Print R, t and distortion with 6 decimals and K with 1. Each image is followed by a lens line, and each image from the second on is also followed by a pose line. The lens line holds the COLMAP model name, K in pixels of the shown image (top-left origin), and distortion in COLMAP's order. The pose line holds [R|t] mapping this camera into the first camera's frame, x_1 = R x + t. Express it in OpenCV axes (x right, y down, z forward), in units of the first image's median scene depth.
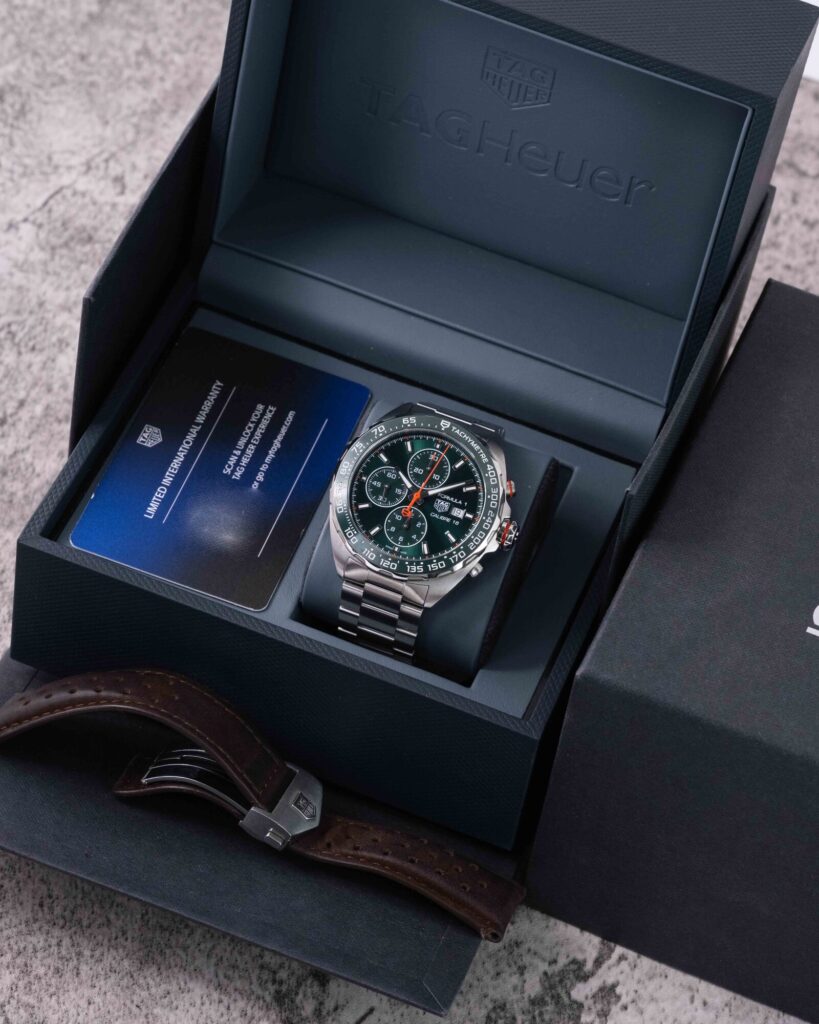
lens RADIAL K [[4405.9, 0, 409.5], [0, 4405.9, 512.0], [0, 0, 1]] dist [0.142546, 7.852203]
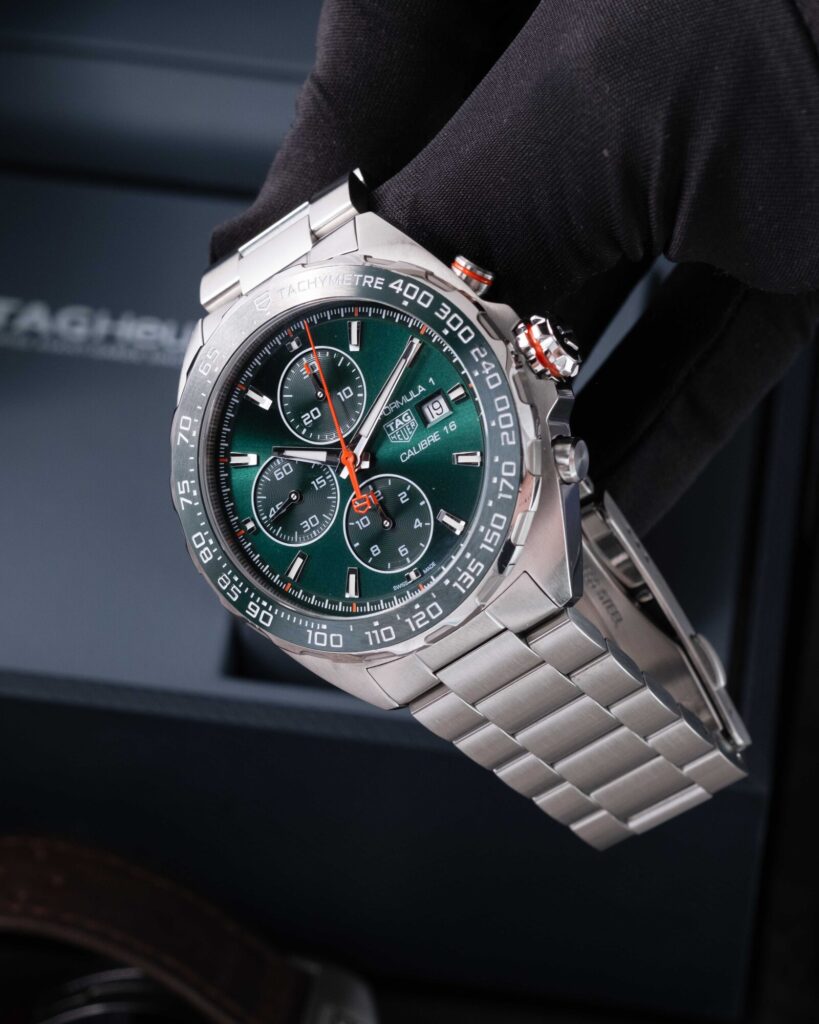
lens RADIAL K [[4405.9, 0, 409.5], [0, 4405.9, 512.0], [0, 0, 1]] dist [0.142546, 7.852203]
pose [[0.597696, -0.776430, -0.199788, 0.086870], [0.784522, 0.617764, -0.053782, 0.027236], [0.165180, -0.124593, 0.978362, 0.578263]]
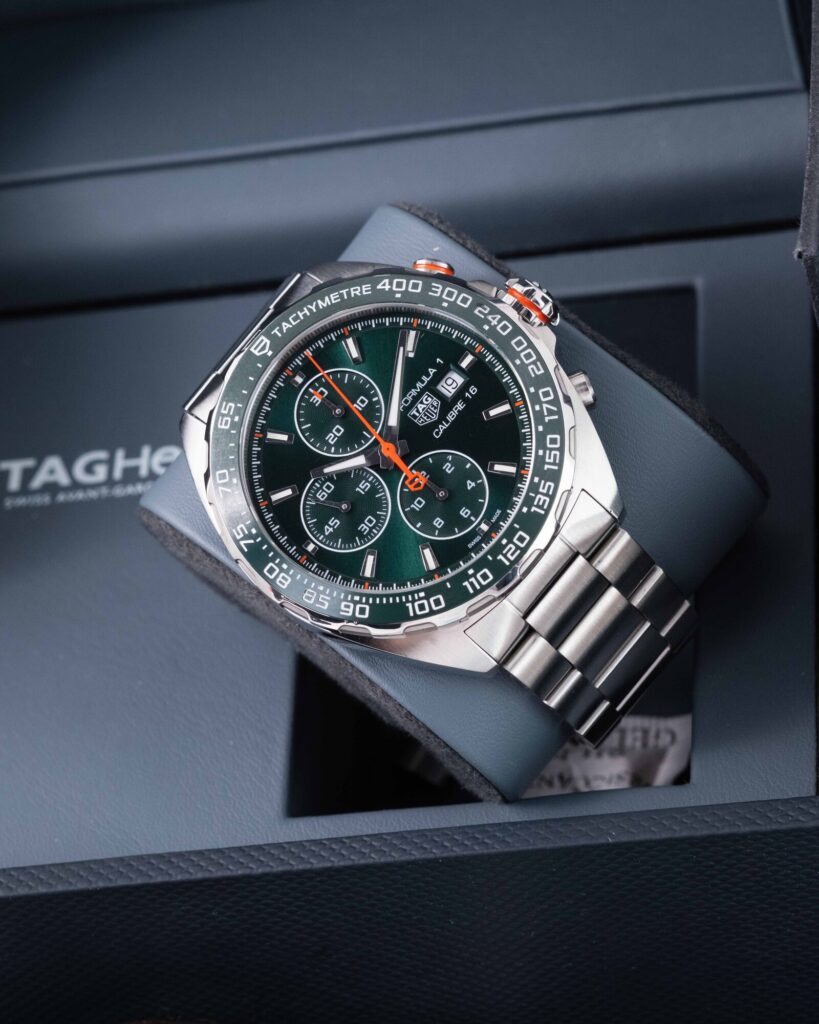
lens RADIAL K [[4405.9, 0, 409.5], [0, 4405.9, 512.0], [0, 0, 1]] dist [0.142546, 7.852203]
pose [[0.332585, -0.914311, 0.231135, -0.110193], [0.934192, 0.352961, 0.051995, -0.023303], [-0.129121, 0.198632, 0.971531, 0.549882]]
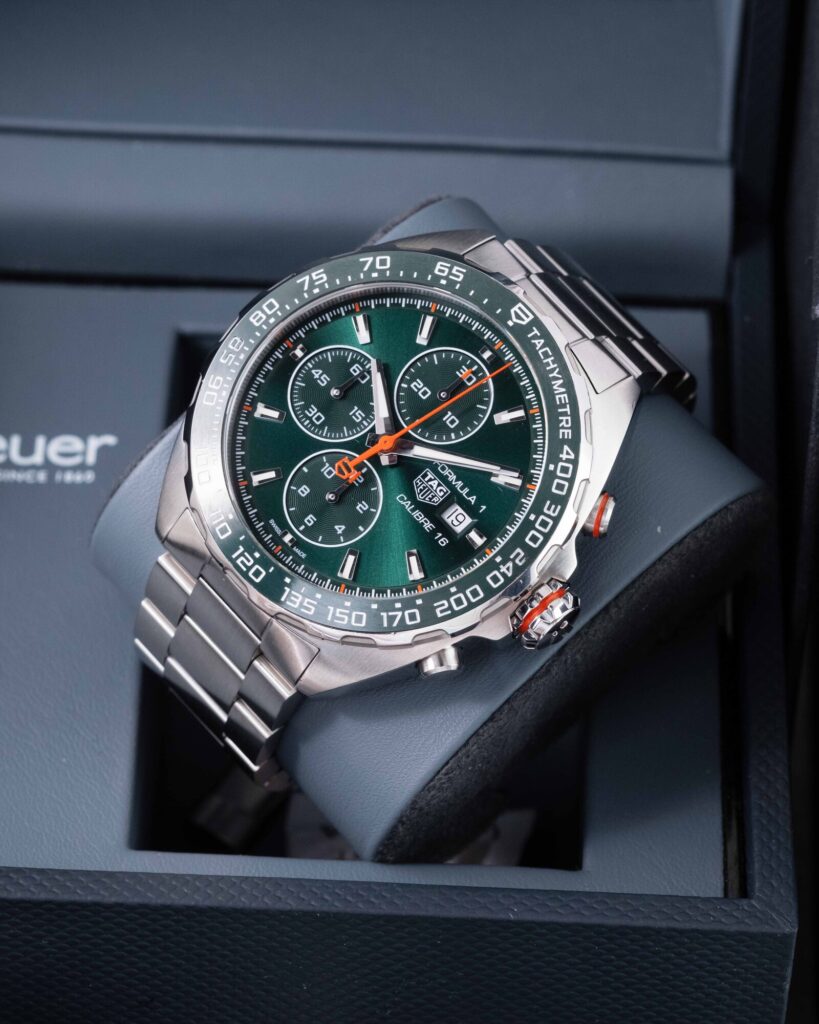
lens RADIAL K [[4405.9, 0, 409.5], [0, 4405.9, 512.0], [0, 0, 1]] dist [0.142546, 7.852203]
pose [[0.892146, 0.416748, -0.174344, 0.079863], [-0.397742, 0.907622, 0.134253, -0.055099], [0.214188, -0.050430, 0.975490, 0.586550]]
